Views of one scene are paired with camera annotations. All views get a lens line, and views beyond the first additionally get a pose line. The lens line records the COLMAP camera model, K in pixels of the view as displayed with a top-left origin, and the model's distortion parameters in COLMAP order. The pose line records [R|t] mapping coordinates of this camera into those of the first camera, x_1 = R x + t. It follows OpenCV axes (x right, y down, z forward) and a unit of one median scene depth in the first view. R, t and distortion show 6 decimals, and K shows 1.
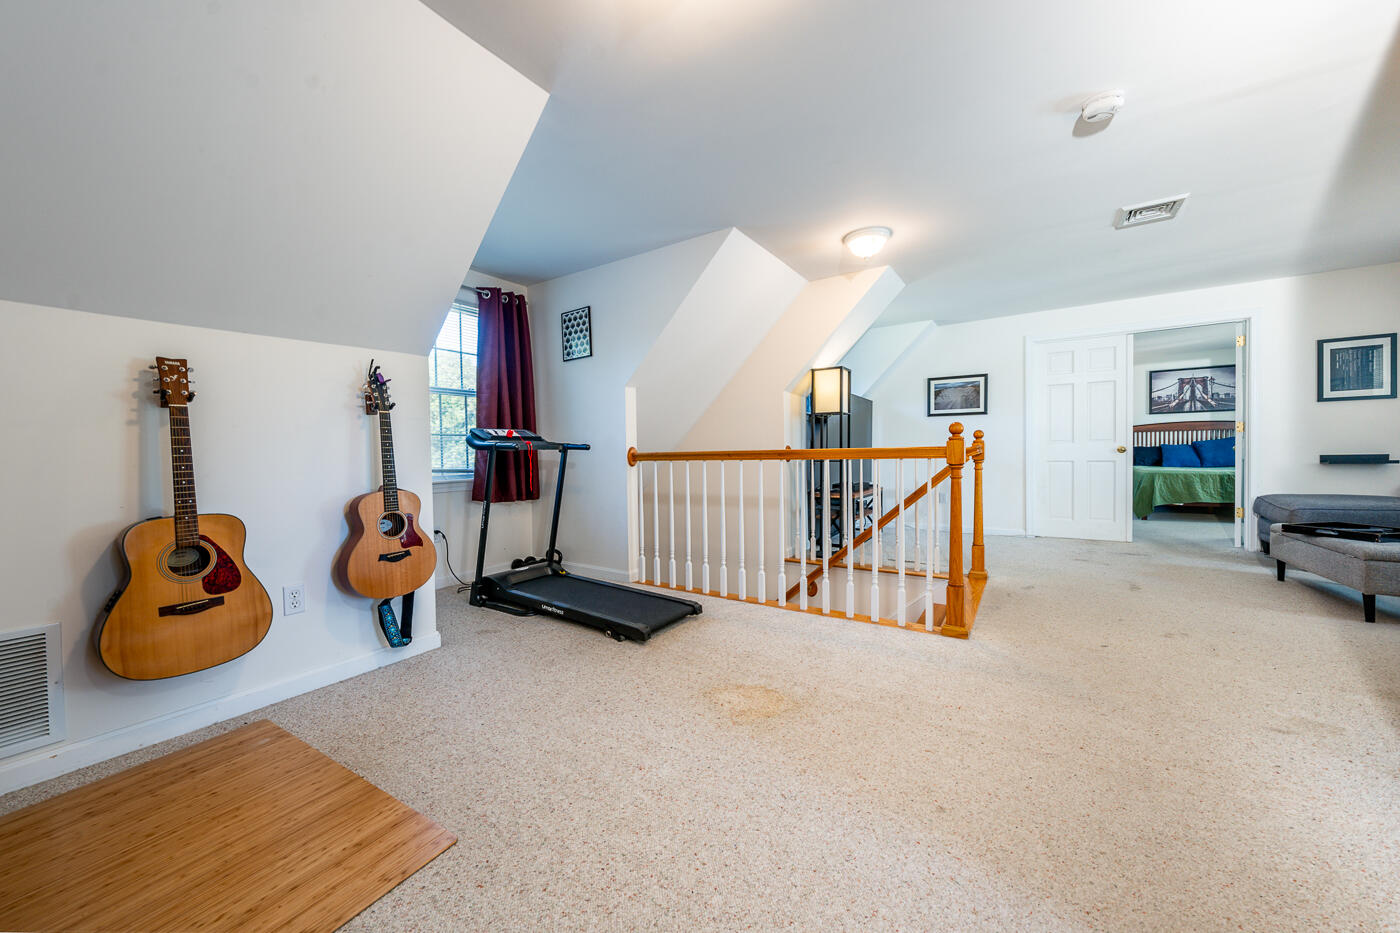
lens RADIAL K [[514.7, 0, 675.6], [0, 514.7, 462.2], [0, 0, 1]] dist [-0.003048, -0.000227]
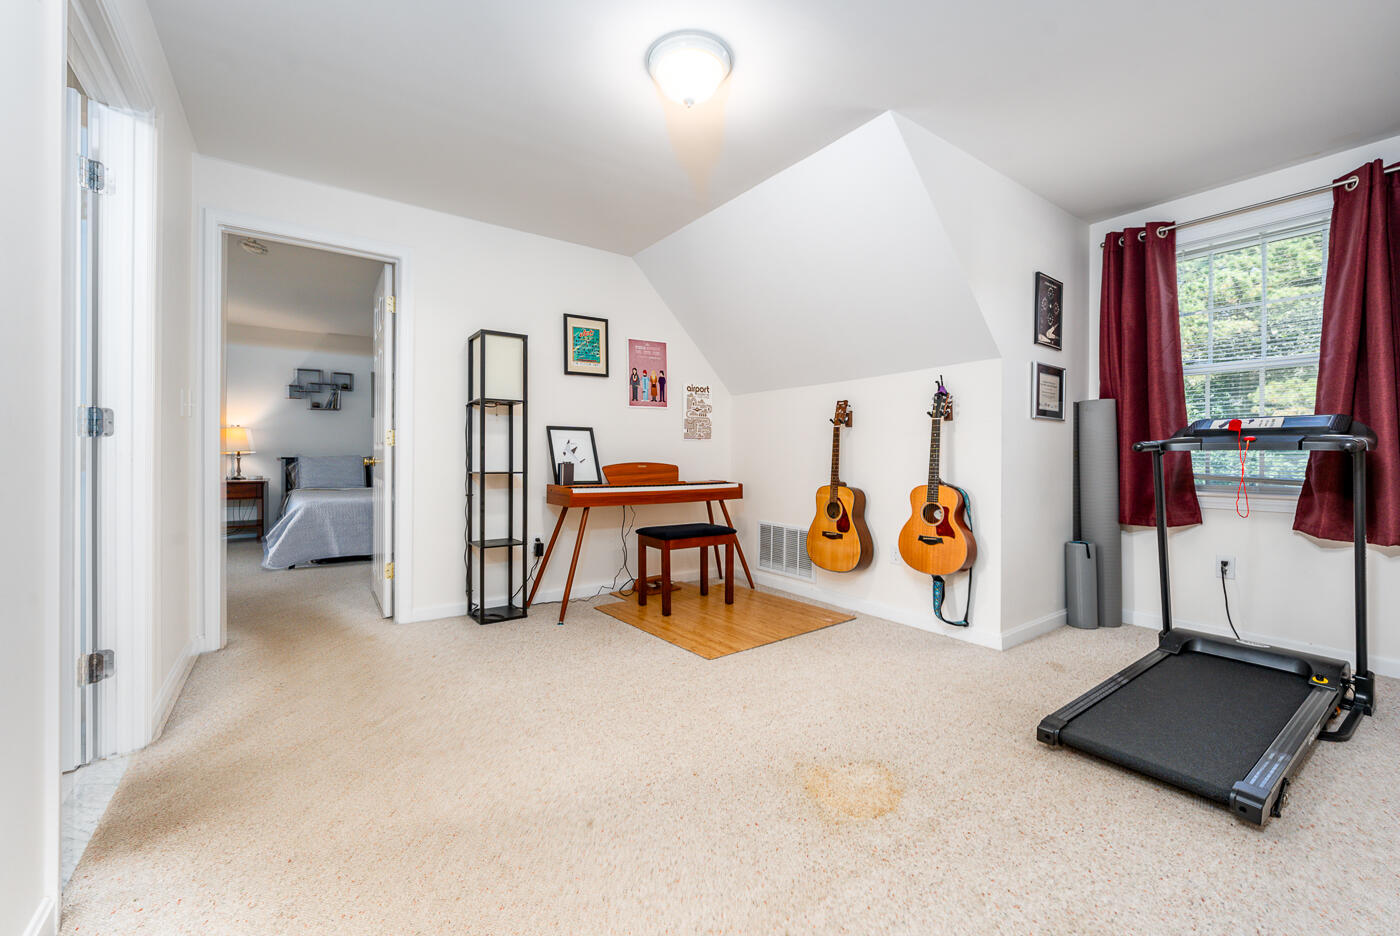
lens RADIAL K [[566.7, 0, 697.1], [0, 566.7, 457.2], [0, 0, 1]] dist [-0.000994, -0.000009]
pose [[-0.329385, 0.014572, -0.944083, 0.341384], [-0.023365, 0.999449, 0.023579, -0.010758], [0.943907, 0.029825, -0.328863, 0.360083]]
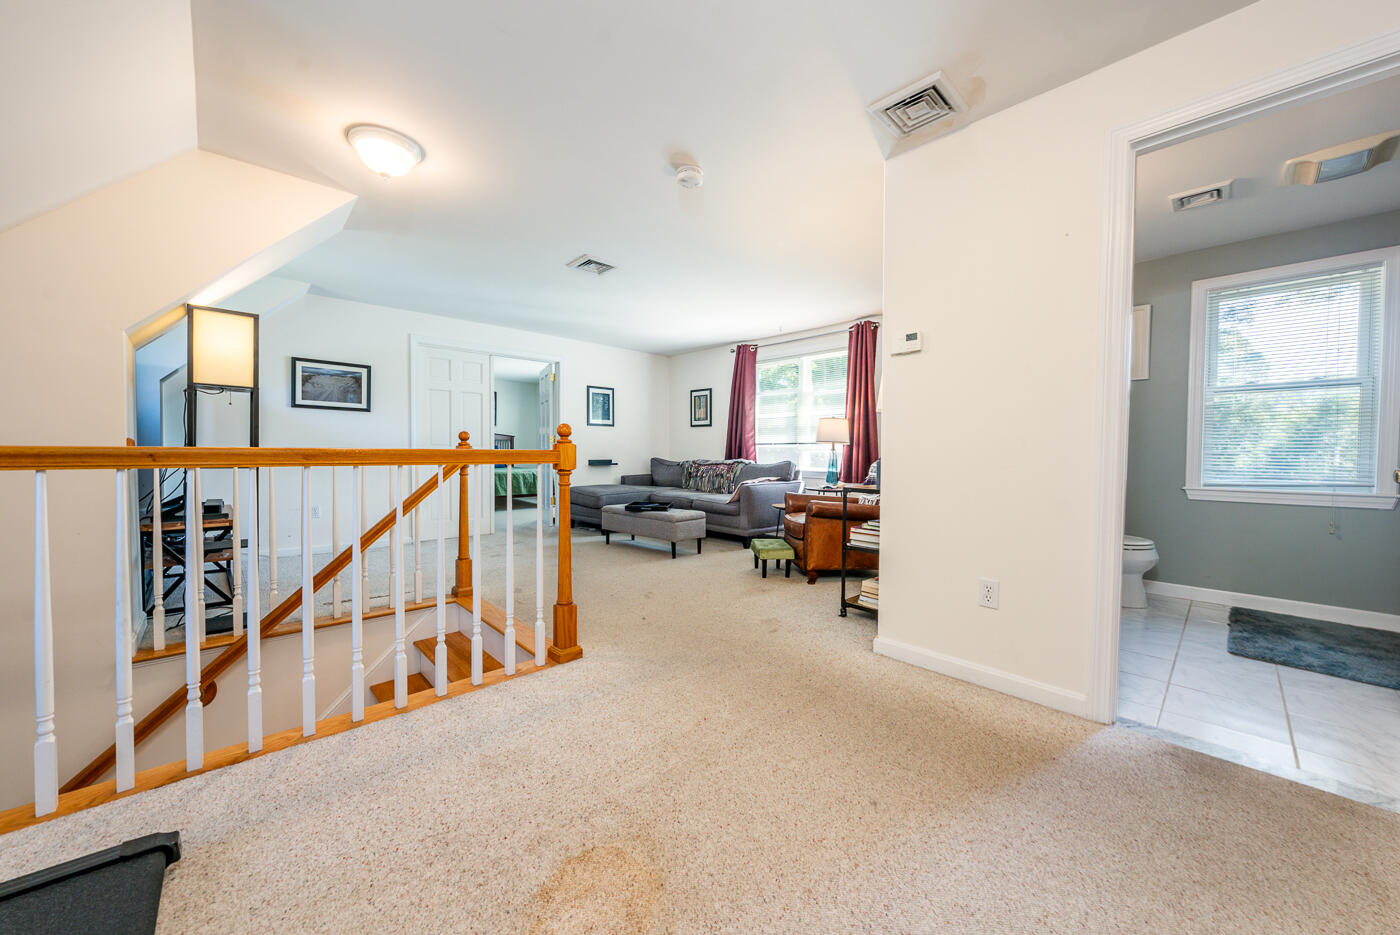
lens RADIAL K [[506.4, 0, 700.0], [0, 506.4, 467.5], [0, 0, 1]] dist [-0.001710, -0.000156]
pose [[0.200607, -0.012030, 0.979598, -0.129310], [0.006094, 0.999921, 0.011032, -0.004231], [-0.979653, 0.003757, 0.200664, 0.269028]]
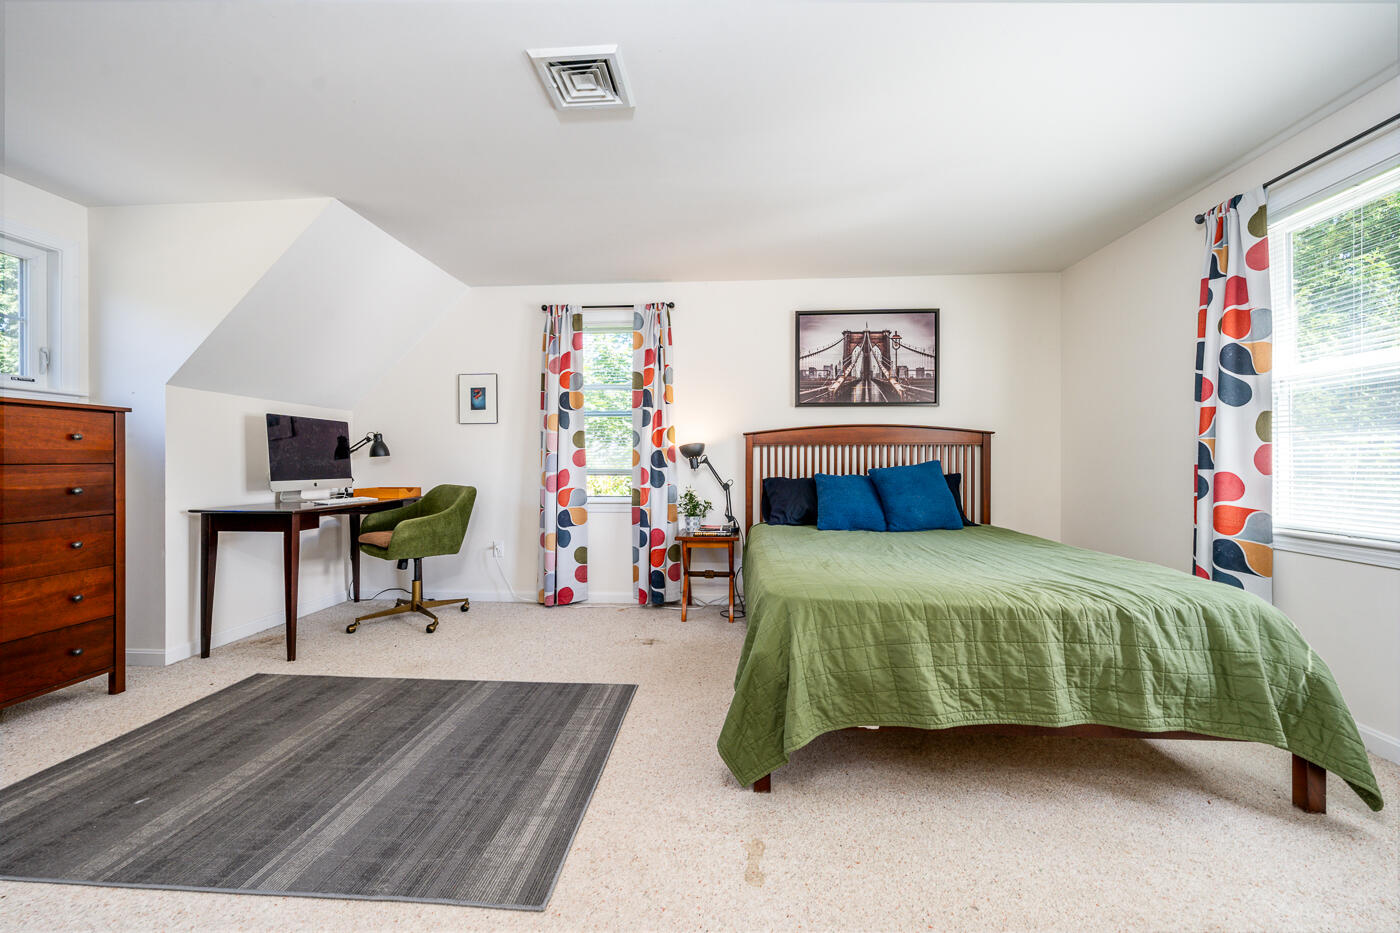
lens RADIAL K [[544.7, 0, 700.0], [0, 544.7, 466.5], [0, 0, 1]] dist [0.000650, 0.000118]
pose [[0.854484, 0.014924, 0.519264, 0.845417], [-0.003863, 0.999742, -0.022376, -0.042225], [-0.519464, 0.017114, 0.854321, 0.890534]]
